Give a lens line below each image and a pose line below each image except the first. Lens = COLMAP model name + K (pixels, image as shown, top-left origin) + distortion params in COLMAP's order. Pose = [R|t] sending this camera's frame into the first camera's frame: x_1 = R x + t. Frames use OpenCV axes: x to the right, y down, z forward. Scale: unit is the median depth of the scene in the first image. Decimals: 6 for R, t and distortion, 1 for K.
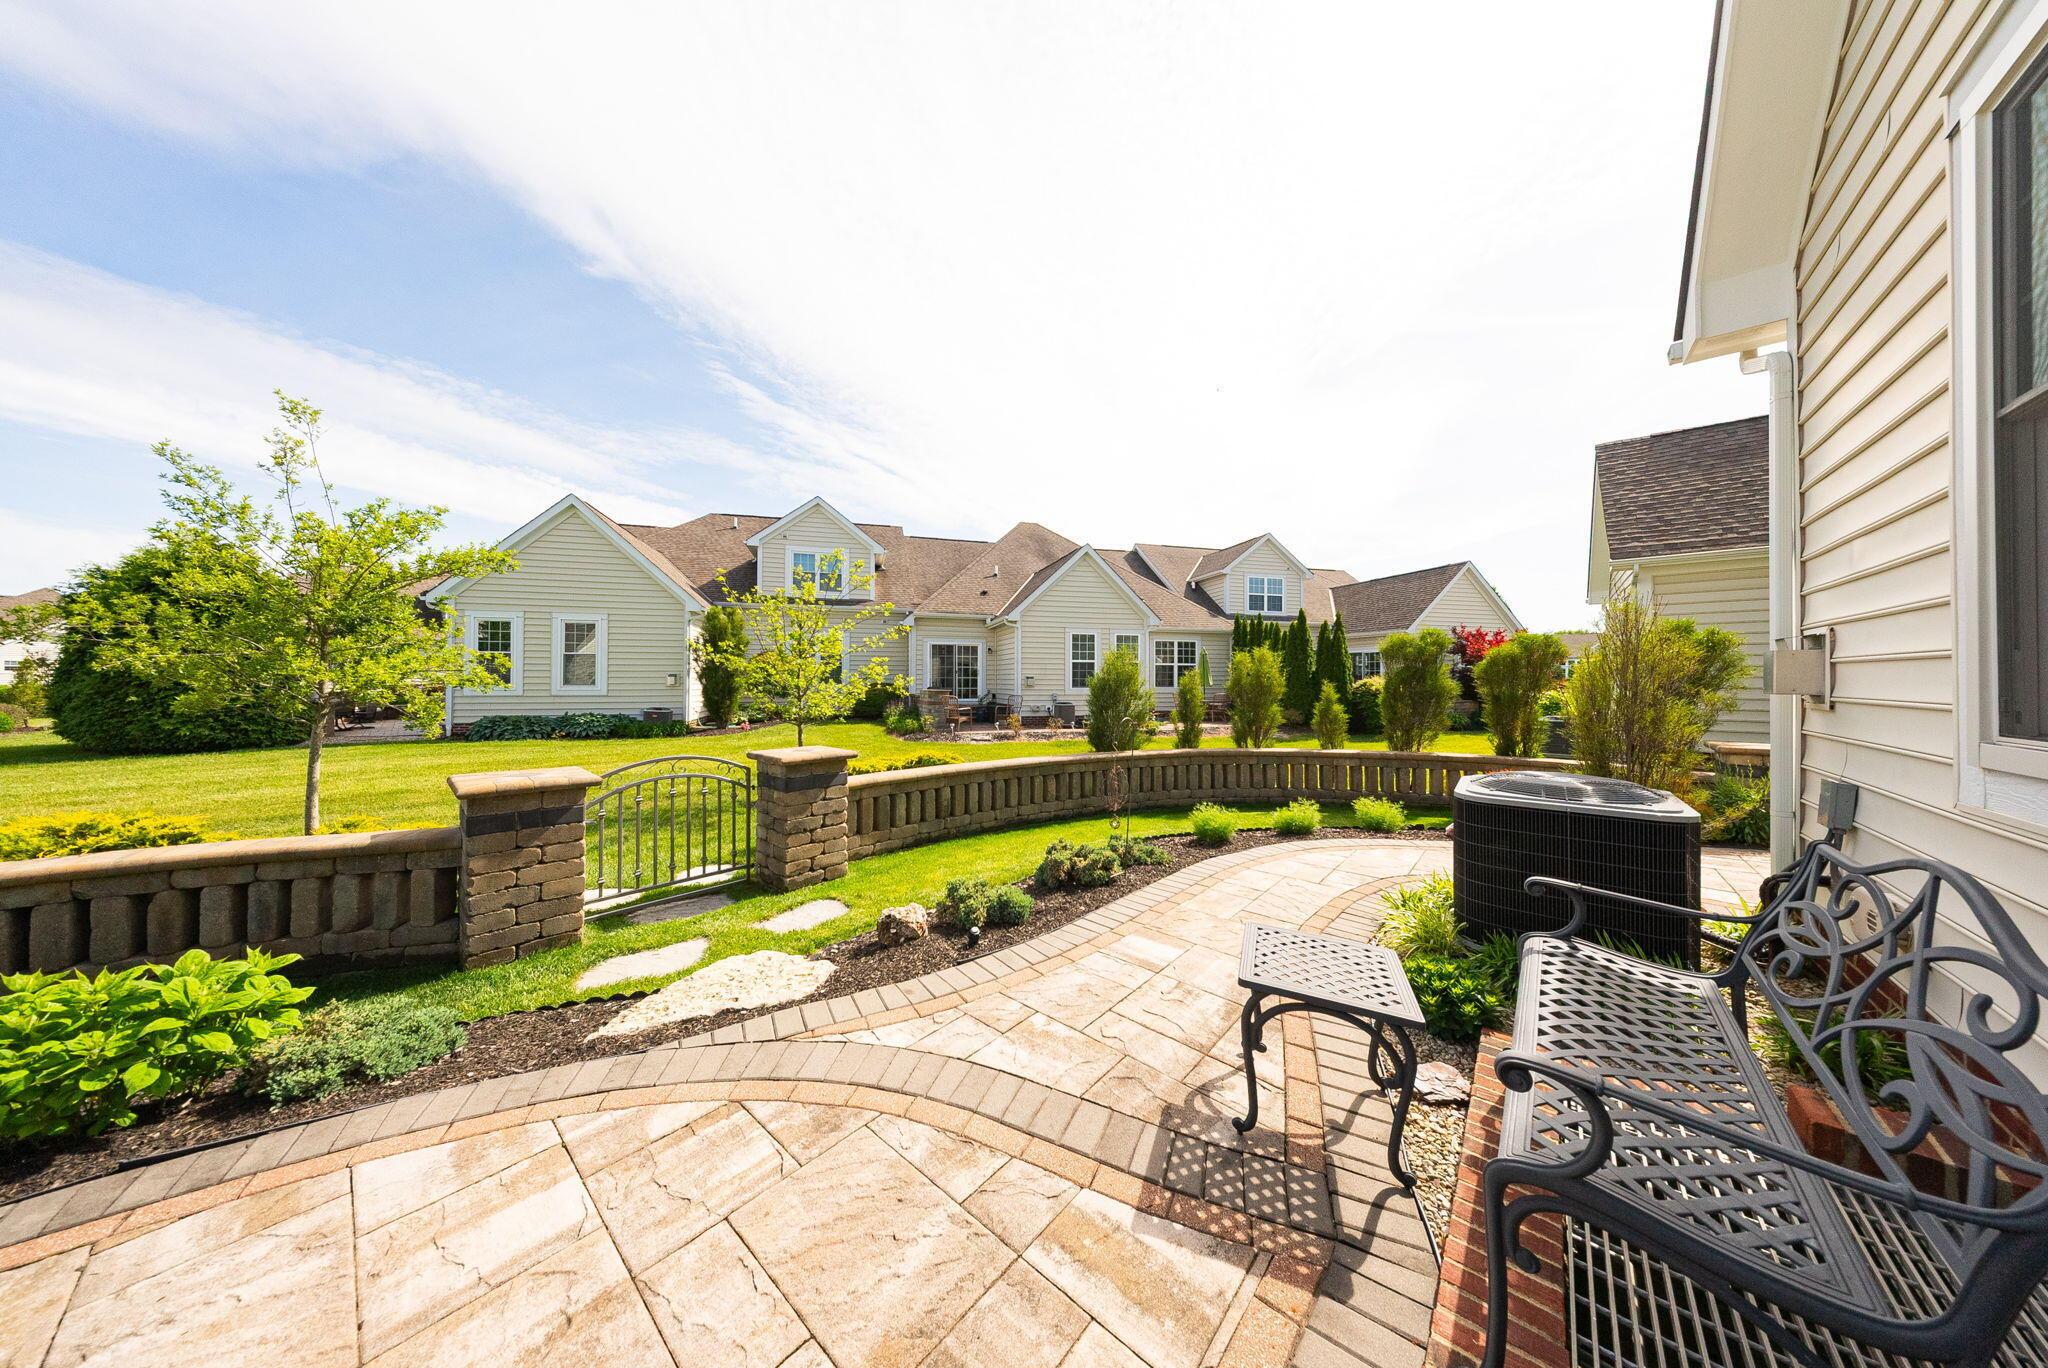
lens RADIAL K [[598.8, 0, 1014.1], [0, 598.8, 677.3], [0, 0, 1]] dist [0.018787, -0.004992]
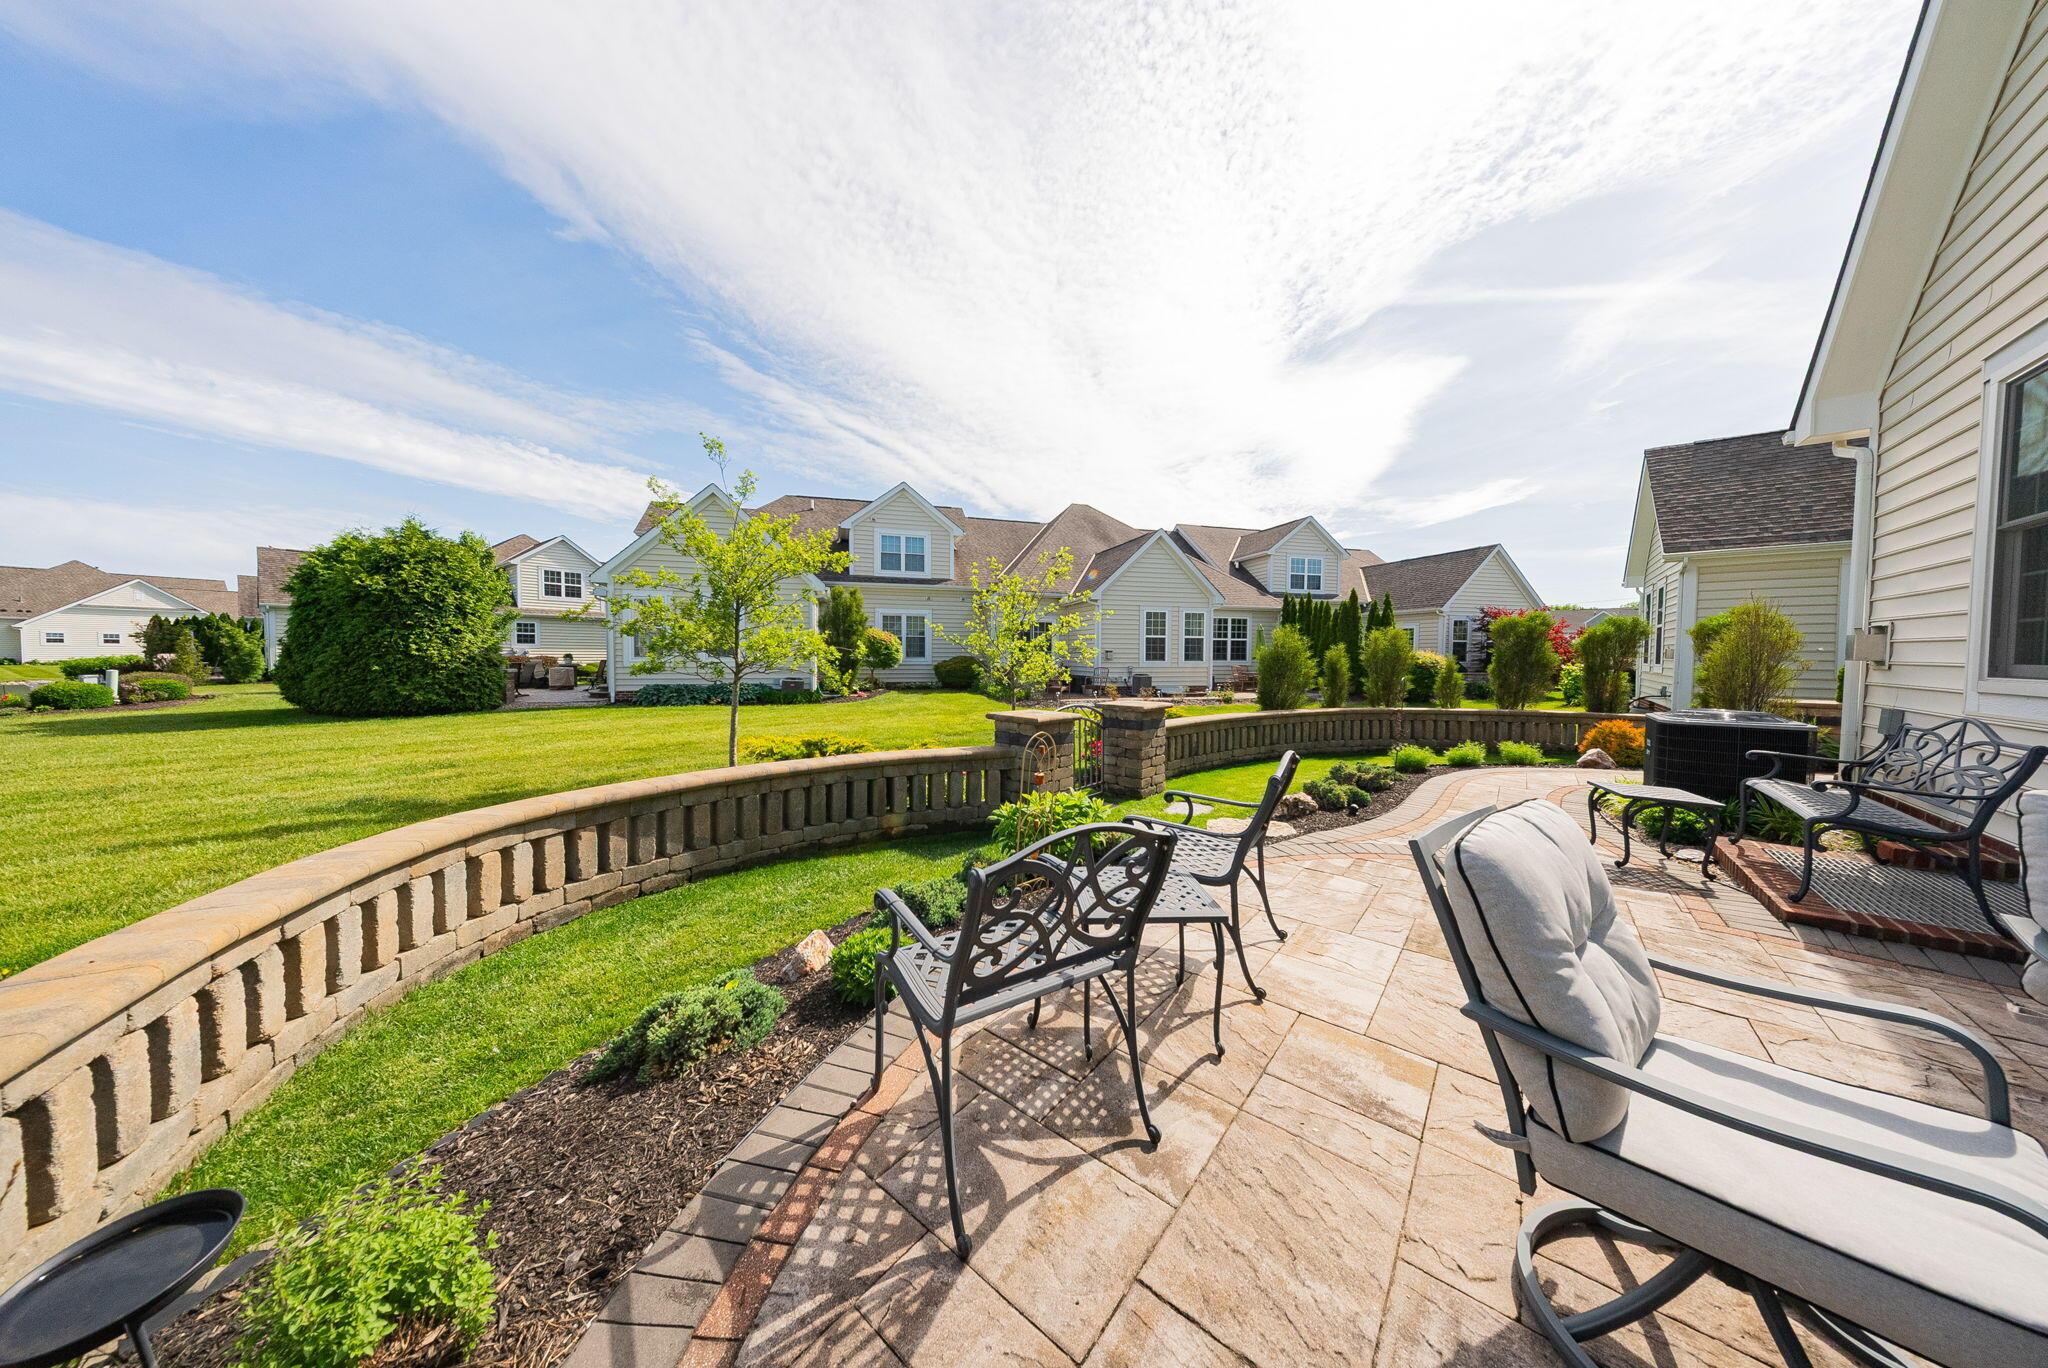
lens RADIAL K [[598.8, 0, 1014.1], [0, 598.8, 677.3], [0, 0, 1]] dist [0.018787, -0.004992]
pose [[0.999870, 0.001057, 0.016107, -0.269281], [-0.001745, 0.999083, 0.042782, 0.001718], [-0.016047, -0.042804, 0.998955, -0.158368]]
